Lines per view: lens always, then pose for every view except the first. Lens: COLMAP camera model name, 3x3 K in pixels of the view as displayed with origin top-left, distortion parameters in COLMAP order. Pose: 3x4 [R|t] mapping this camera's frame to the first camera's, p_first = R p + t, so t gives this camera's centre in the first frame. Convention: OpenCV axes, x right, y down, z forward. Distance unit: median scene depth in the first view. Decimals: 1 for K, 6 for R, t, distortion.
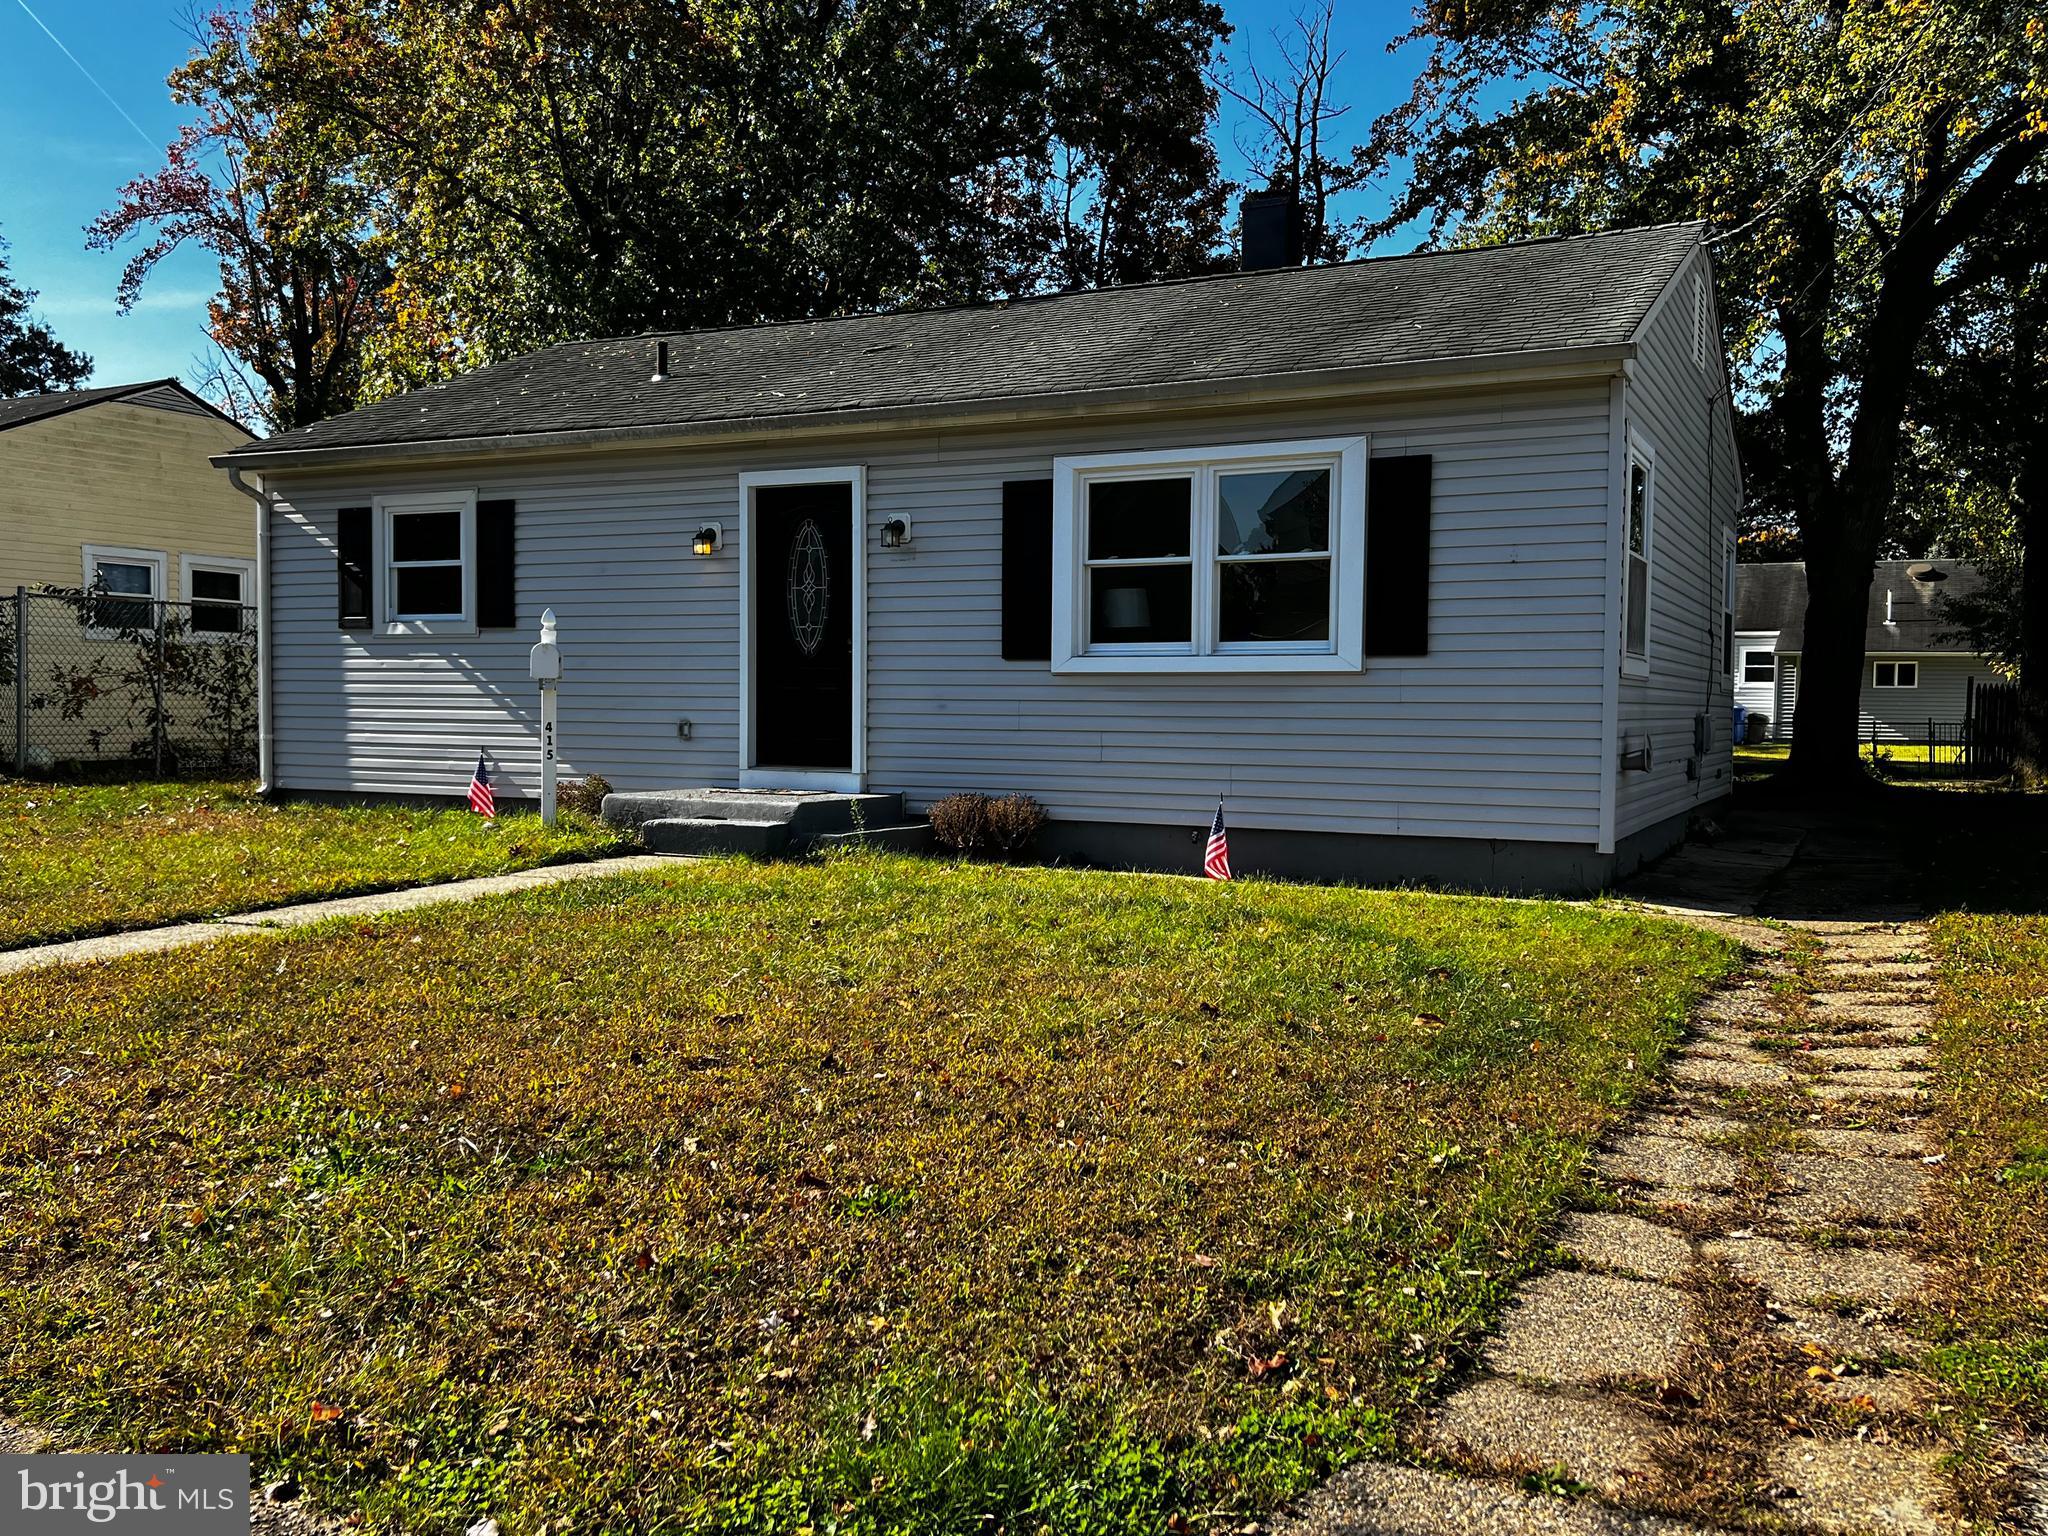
lens RADIAL K [[1722.6, 0, 1024.7], [0, 1722.6, 773.7], [0, 0, 1]] dist [0.061887, -0.001776]
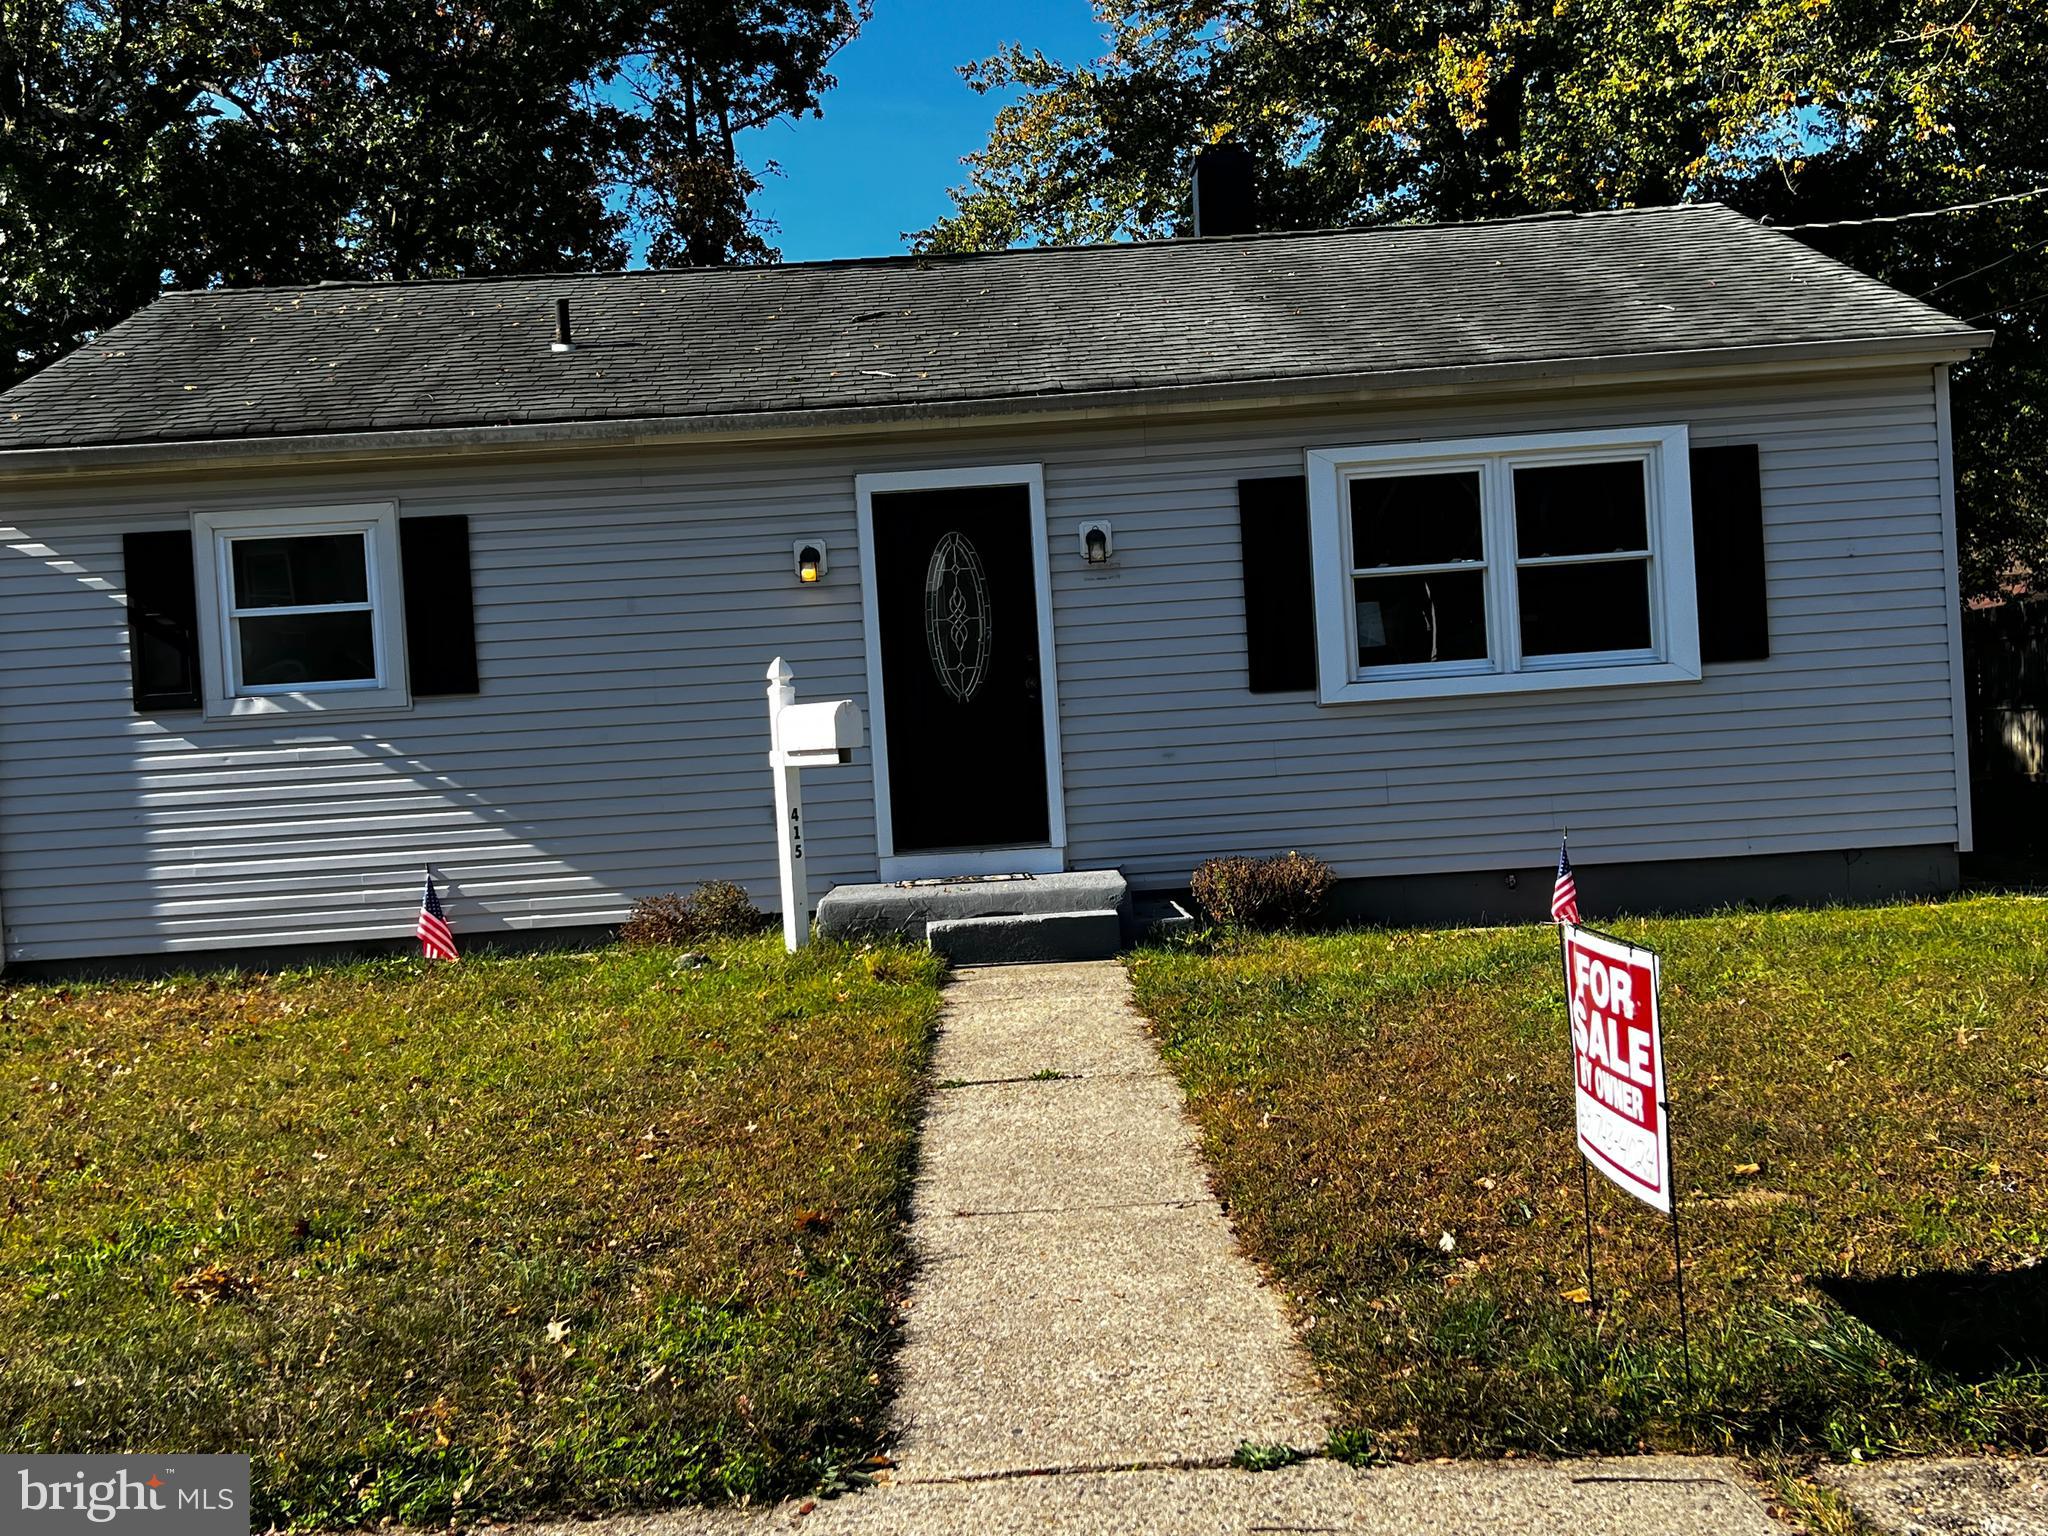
lens RADIAL K [[2213.2, 0, 1024.0], [0, 2213.2, 768.9], [0, 0, 1]] dist [0.066756, 0.000000]
pose [[0.890730, -0.069073, 0.449254, -0.596629], [0.087306, 0.995981, -0.019968, -0.018169], [-0.446069, 0.057008, 0.893181, 0.099782]]
